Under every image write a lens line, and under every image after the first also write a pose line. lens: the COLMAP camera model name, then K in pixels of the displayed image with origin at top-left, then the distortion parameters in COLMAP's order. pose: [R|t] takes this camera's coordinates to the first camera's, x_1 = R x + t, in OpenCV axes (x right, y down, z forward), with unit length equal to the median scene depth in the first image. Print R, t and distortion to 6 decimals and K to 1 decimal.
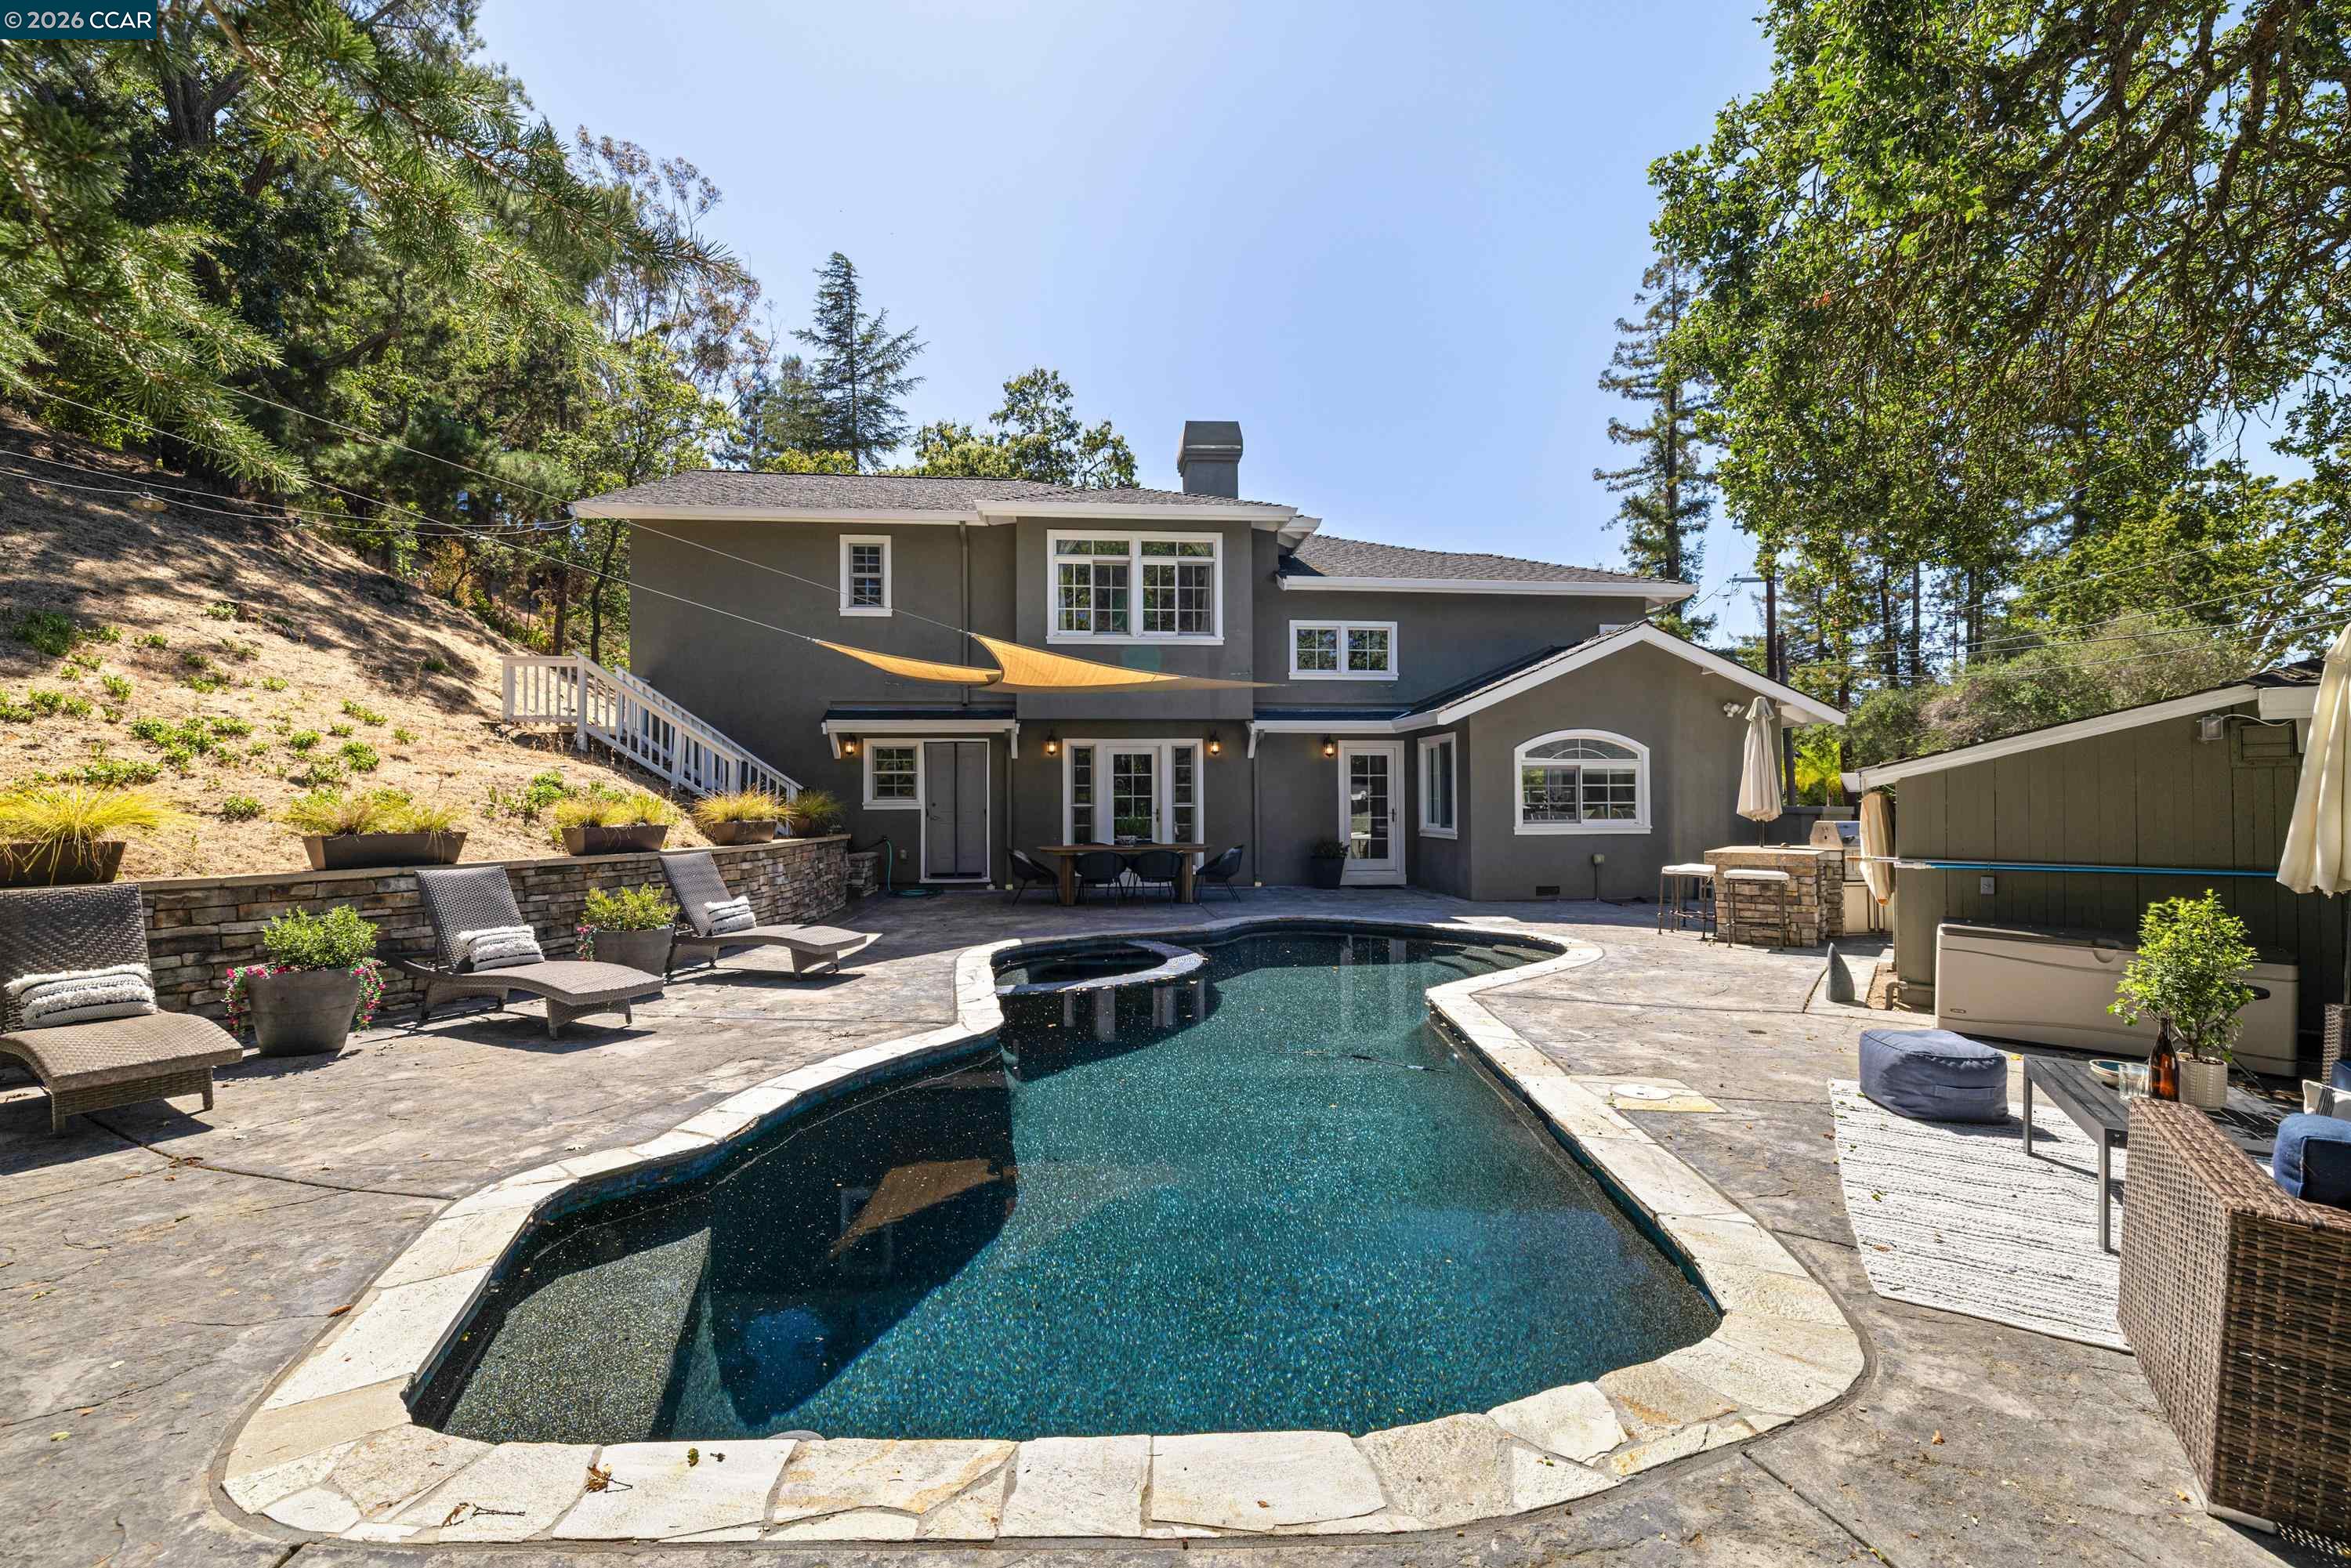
lens RADIAL K [[1027.1, 0, 1171.8], [0, 1027.1, 780.1], [0, 0, 1]] dist [0.002189, -0.000063]
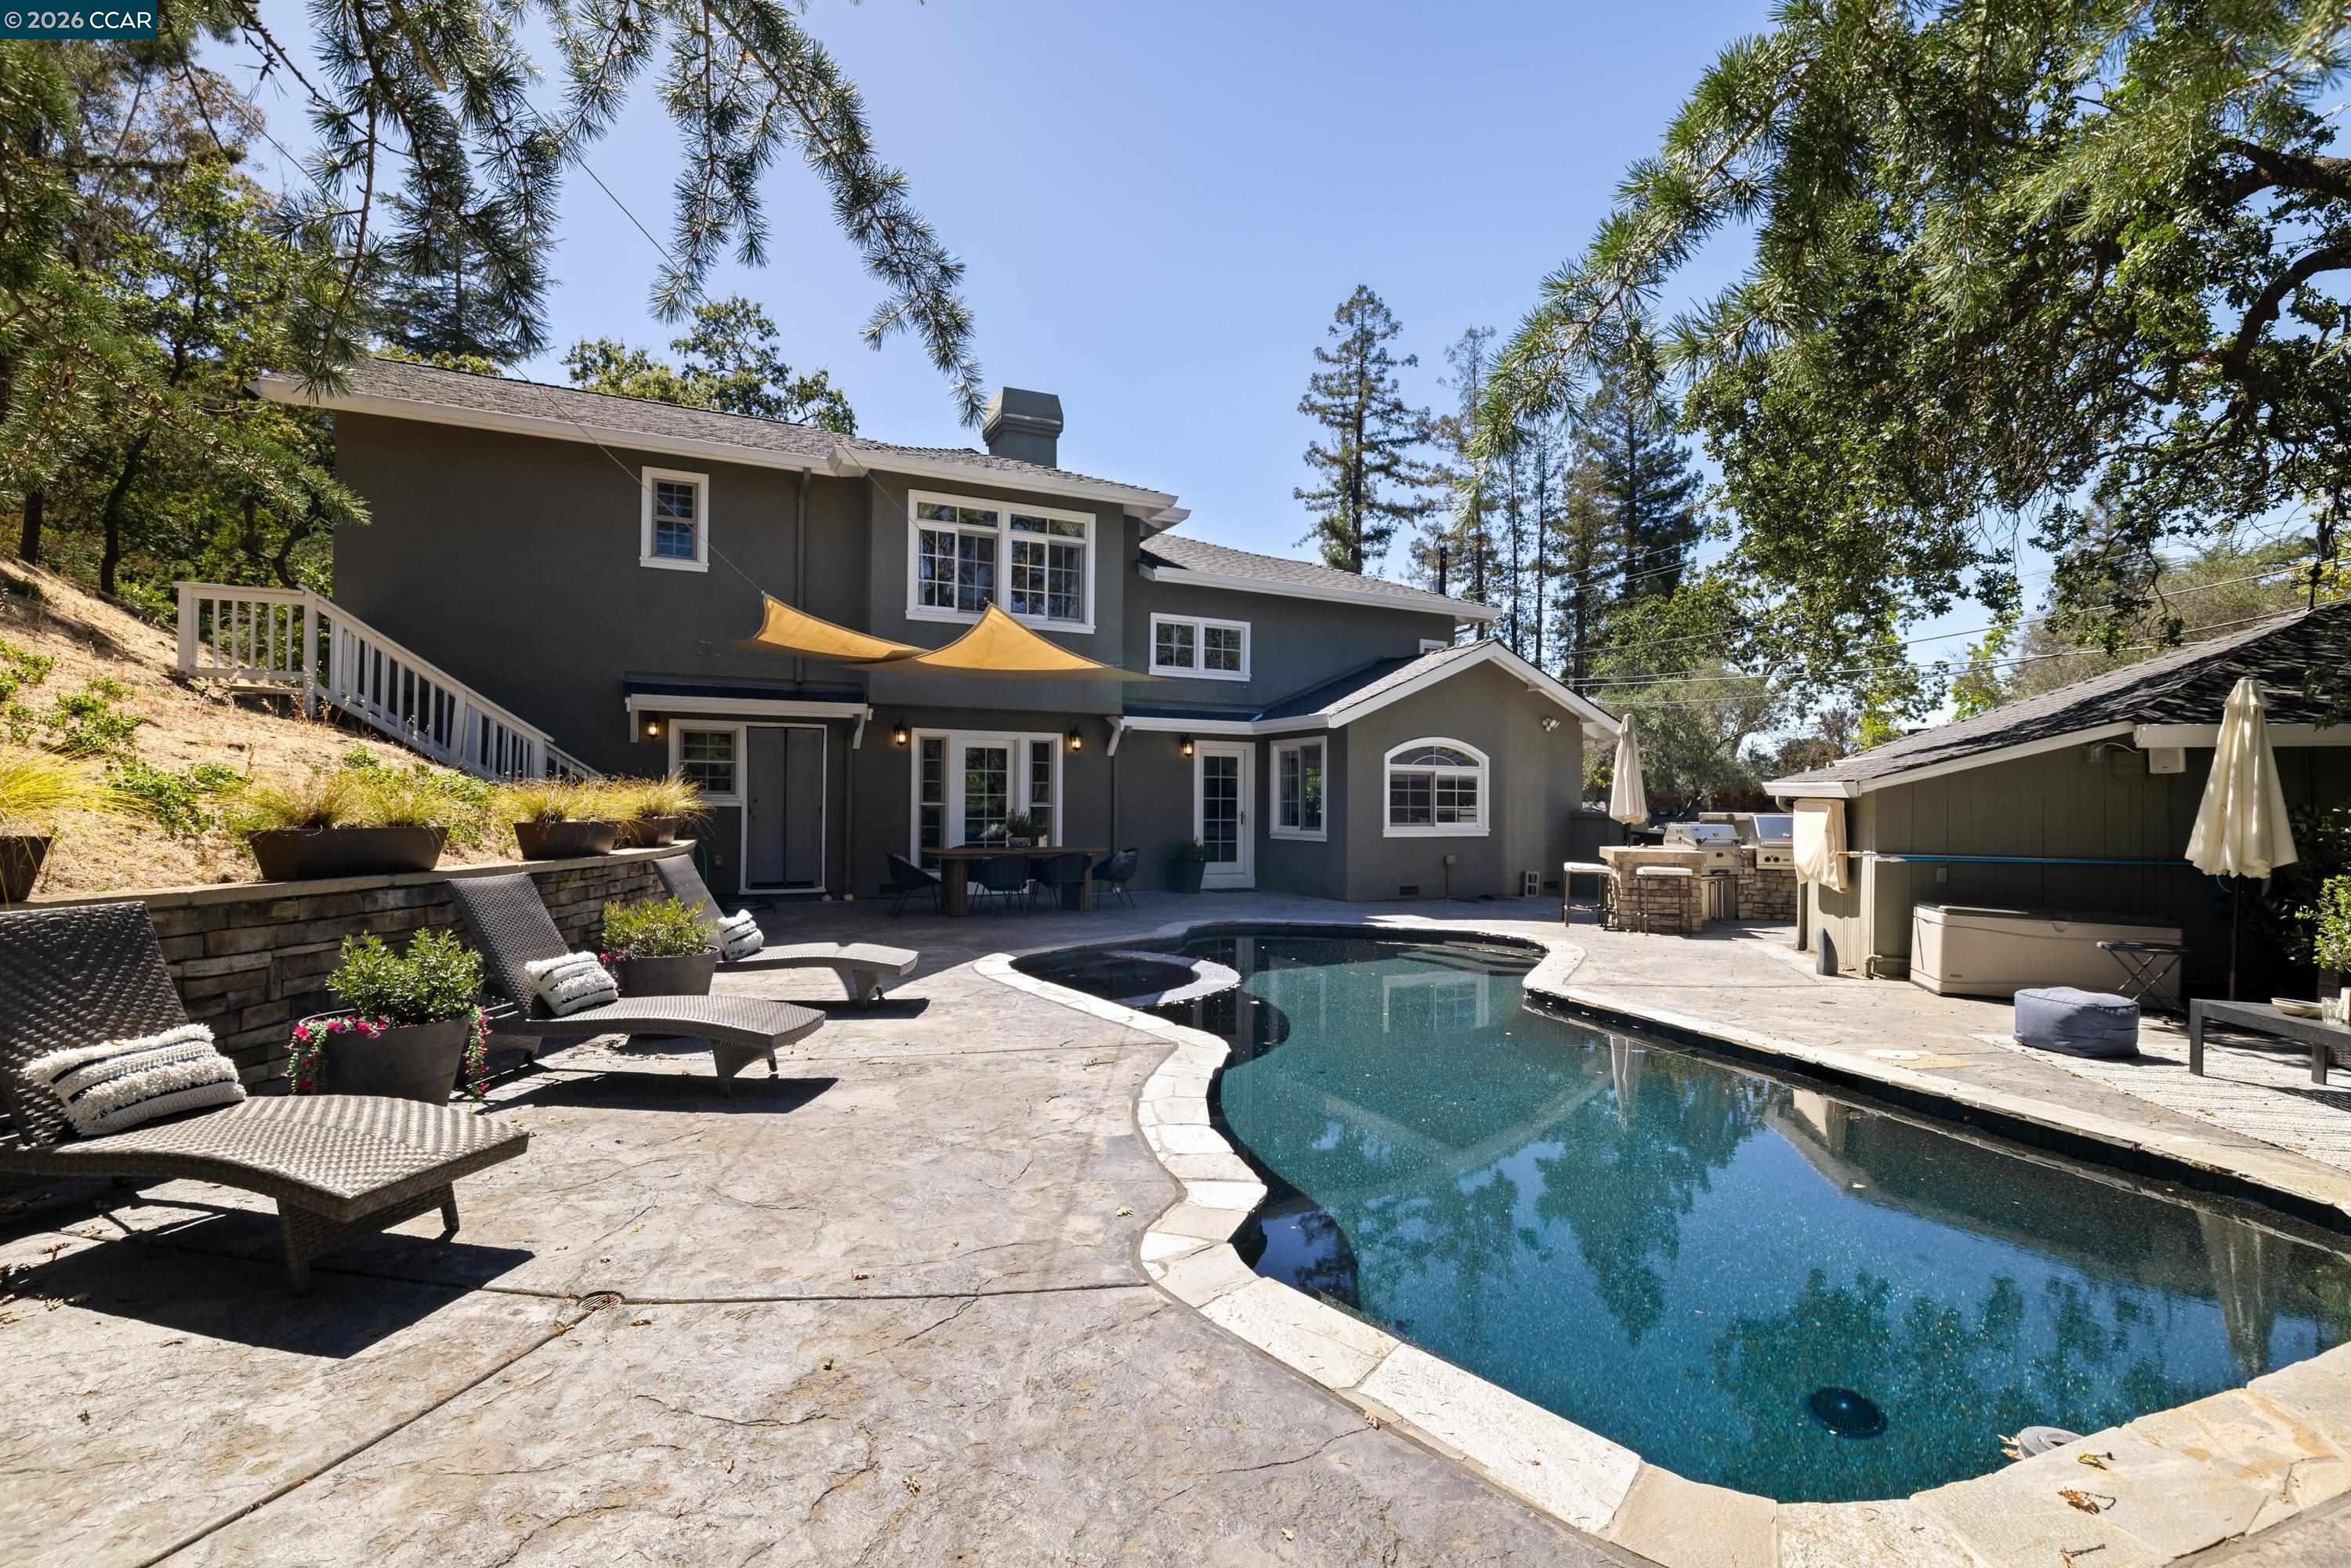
lens RADIAL K [[1082.8, 0, 1177.5], [0, 1082.8, 790.1], [0, 0, 1]] dist [-0.020479, 0.010591]
pose [[0.933142, 0.016760, 0.359118, -0.224609], [-0.018912, 0.999818, 0.002480, 0.006360], [-0.359011, -0.009105, 0.933289, 0.052275]]
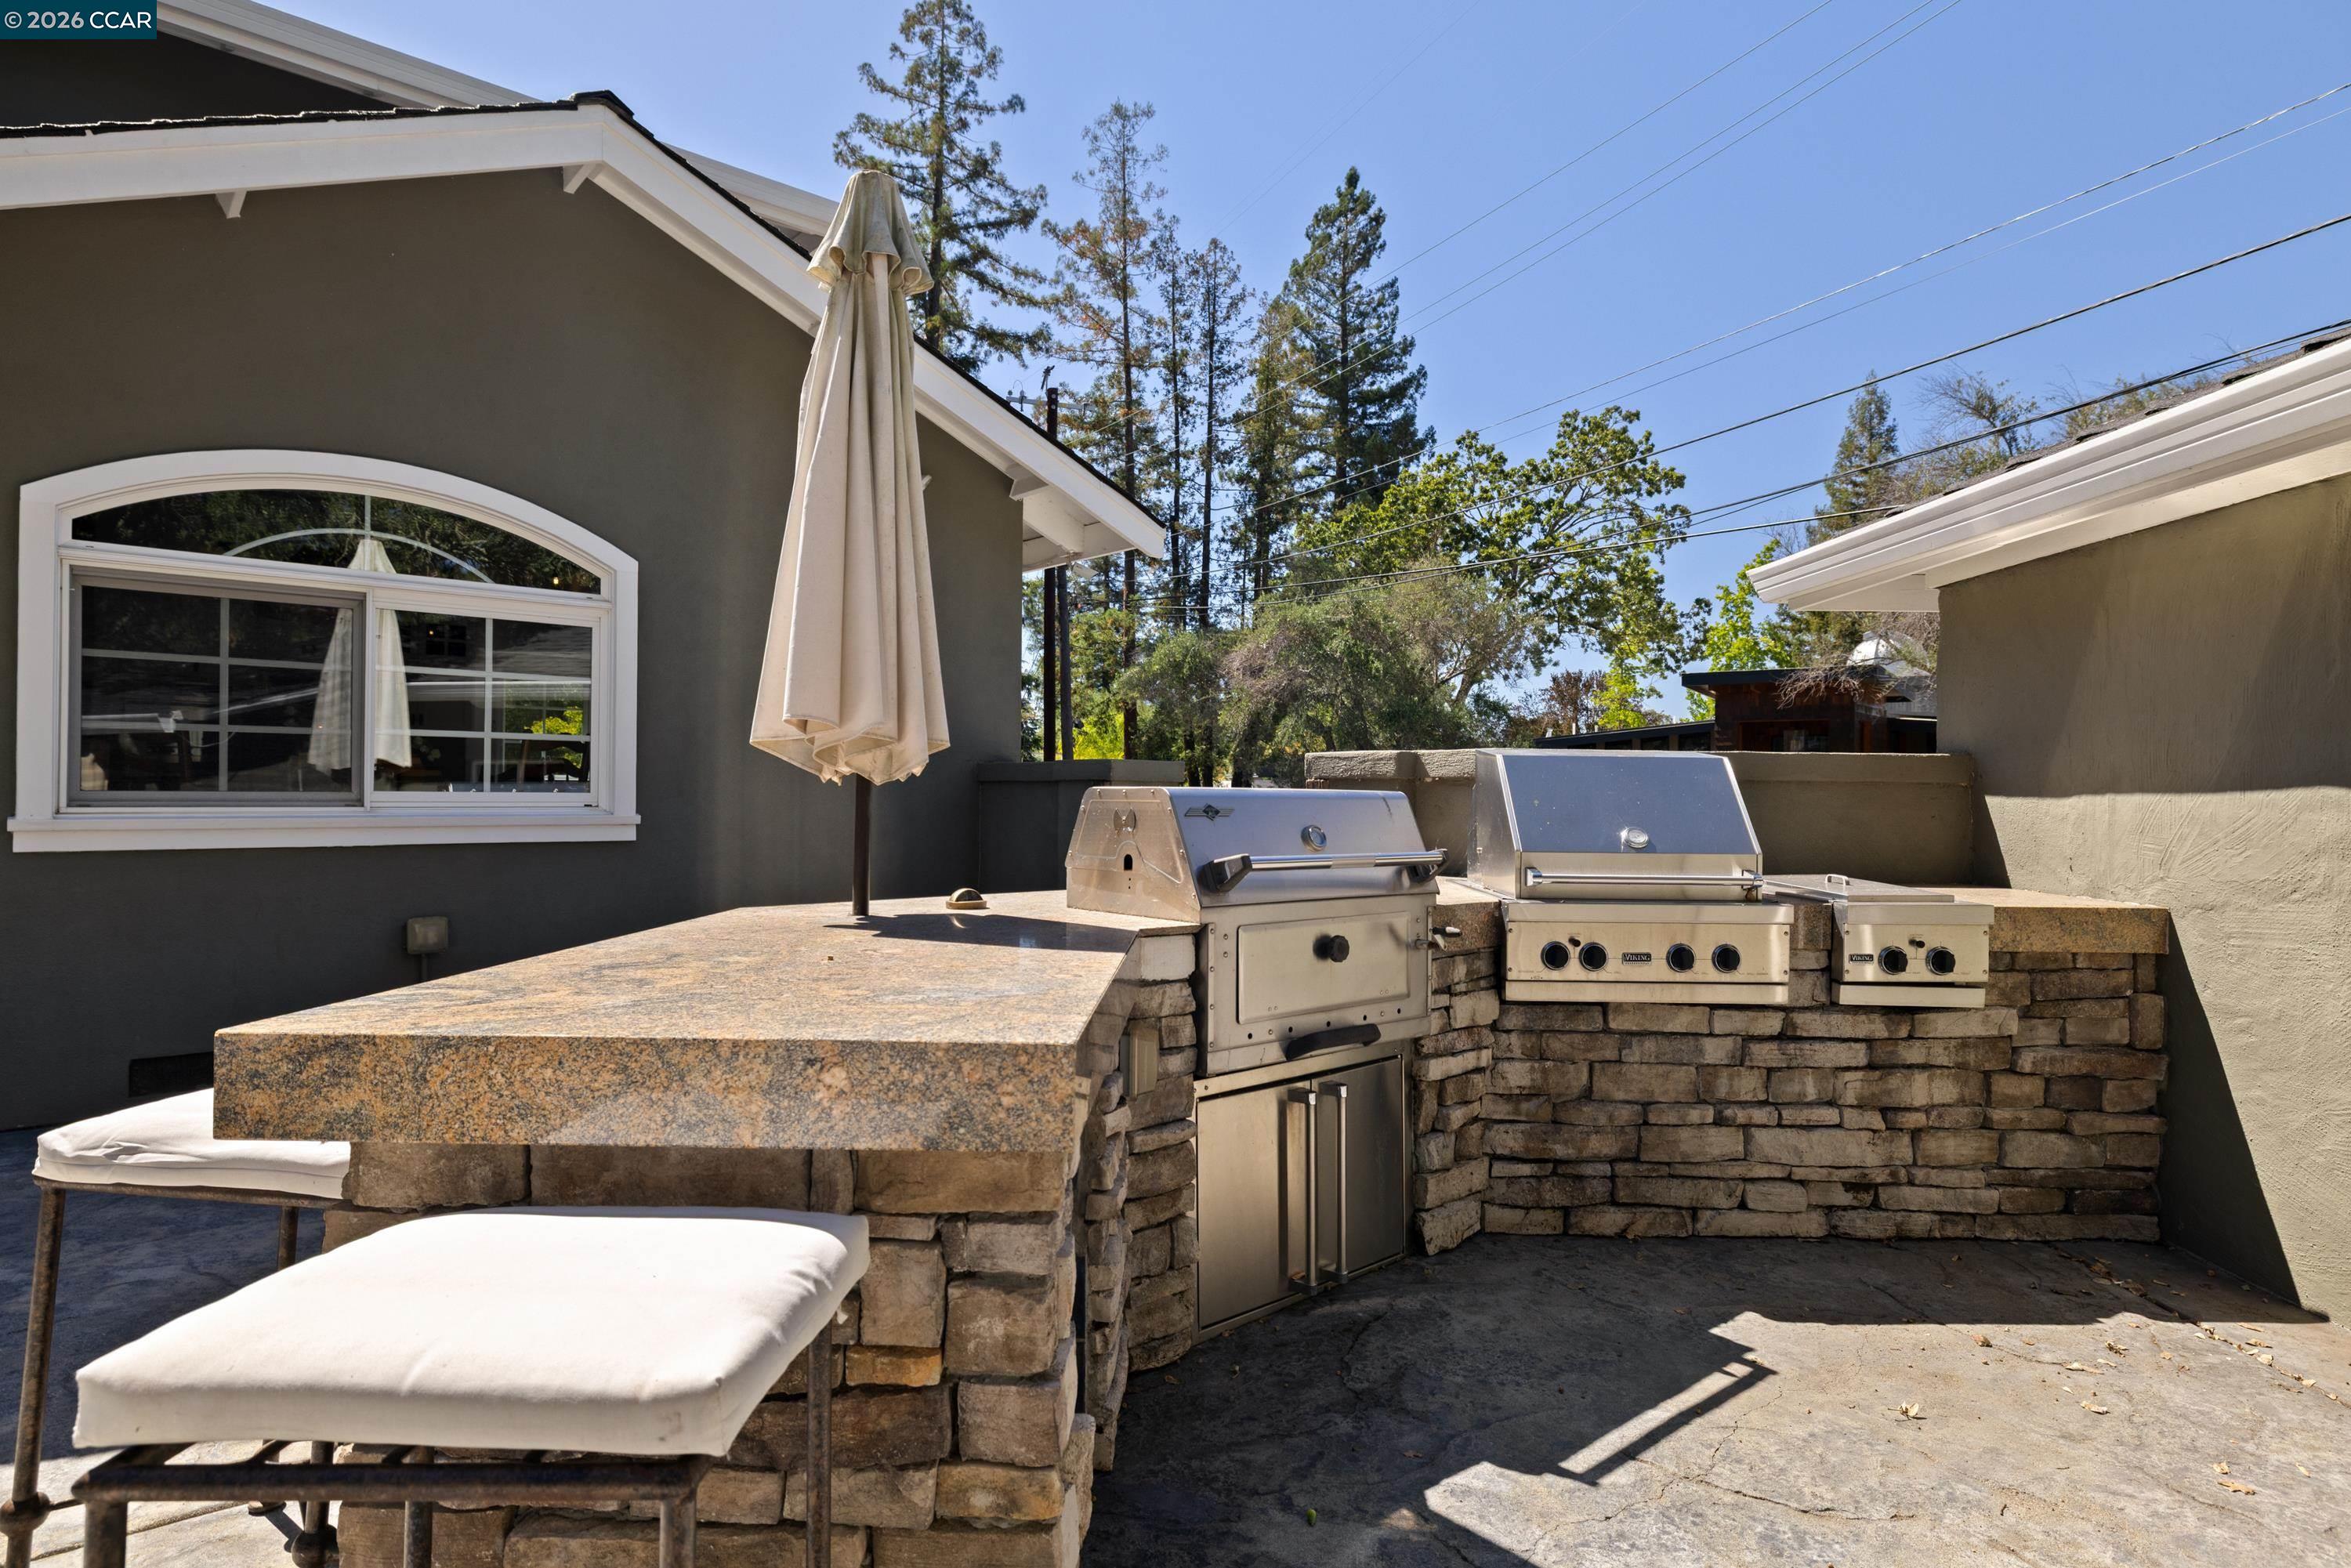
lens RADIAL K [[1259.7, 0, 1179.8], [0, 1259.7, 771.2], [0, 0, 1]] dist [0.000397, 0.000158]
pose [[0.810431, 0.023302, 0.585370, 0.342284], [-0.026047, 0.999654, -0.003733, 0.025980], [-0.585254, -0.012222, 0.810758, 0.544899]]
